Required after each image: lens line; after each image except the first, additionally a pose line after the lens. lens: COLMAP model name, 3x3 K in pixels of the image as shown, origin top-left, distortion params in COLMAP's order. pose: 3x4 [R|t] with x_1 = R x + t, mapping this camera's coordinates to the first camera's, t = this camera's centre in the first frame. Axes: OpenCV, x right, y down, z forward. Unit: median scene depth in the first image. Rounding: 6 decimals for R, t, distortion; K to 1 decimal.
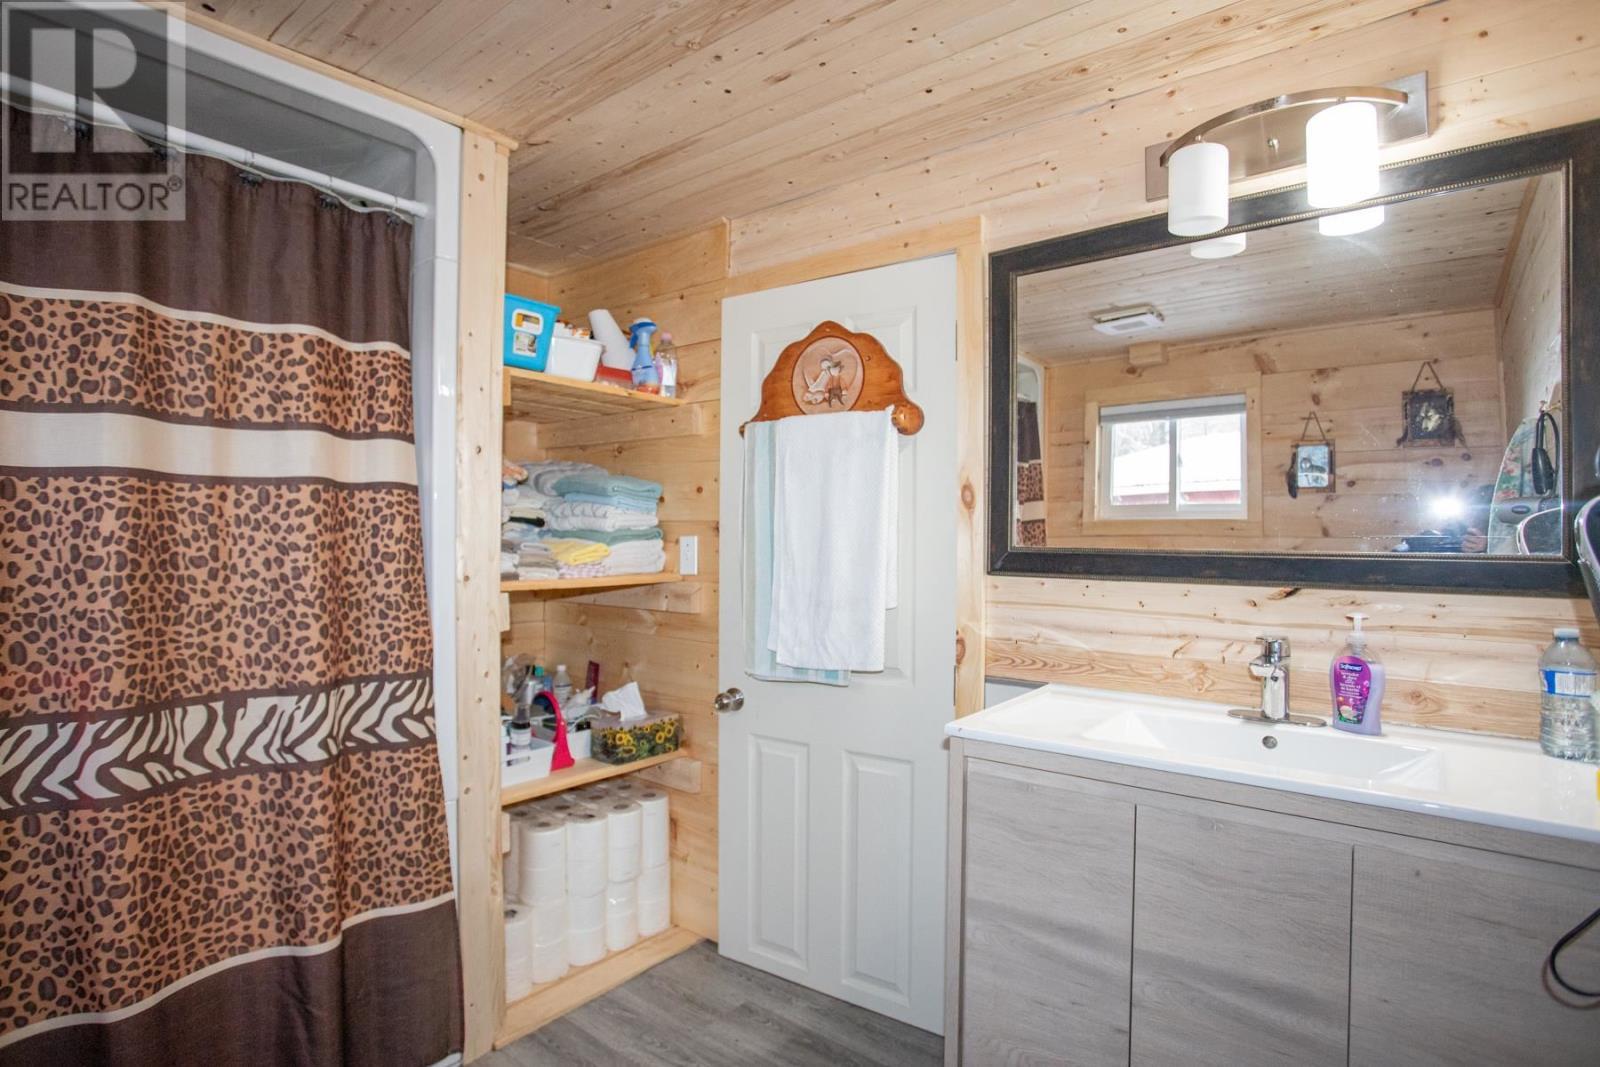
lens RADIAL K [[830.7, 0, 643.3], [0, 830.7, 564.0], [0, 0, 1]] dist [-0.020870, 0.000156]
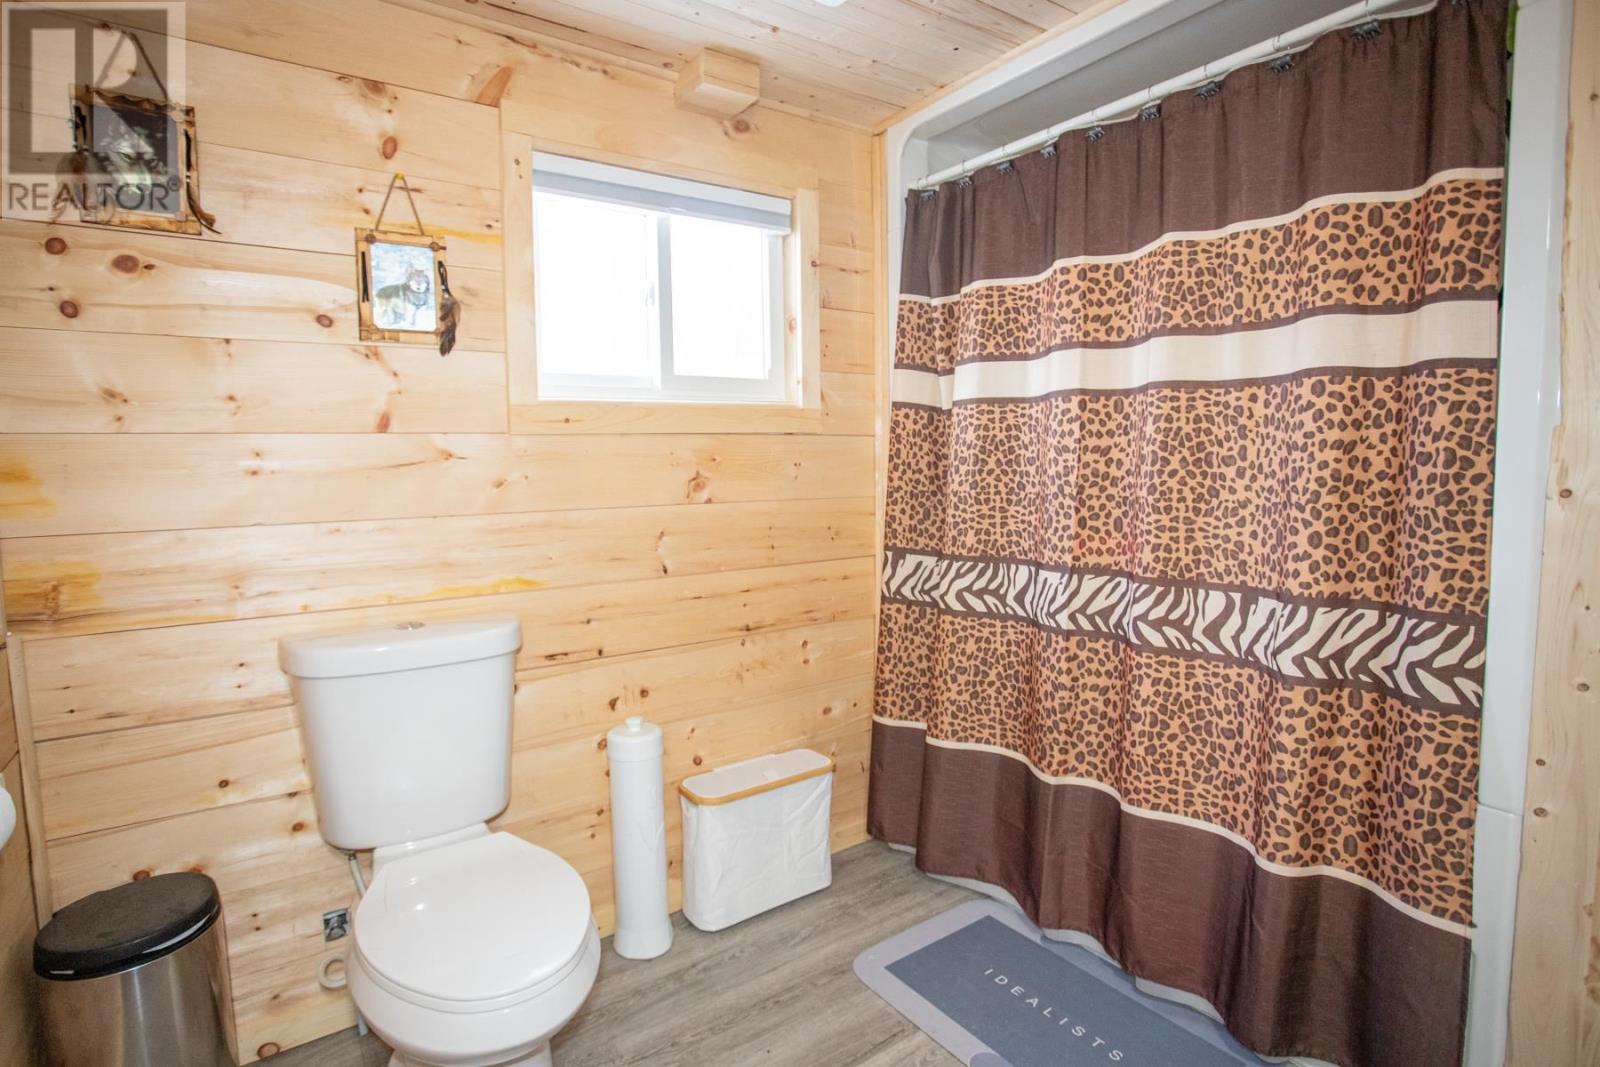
lens RADIAL K [[827.2, 0, 781.6], [0, 827.2, 529.6], [0, 0, 1]] dist [-0.075633, 0.038340]
pose [[-0.207705, 0.097664, -0.973304, 0.610766], [-0.002049, 0.994958, 0.100274, -0.017719], [0.978189, 0.022822, -0.206457, 0.634593]]
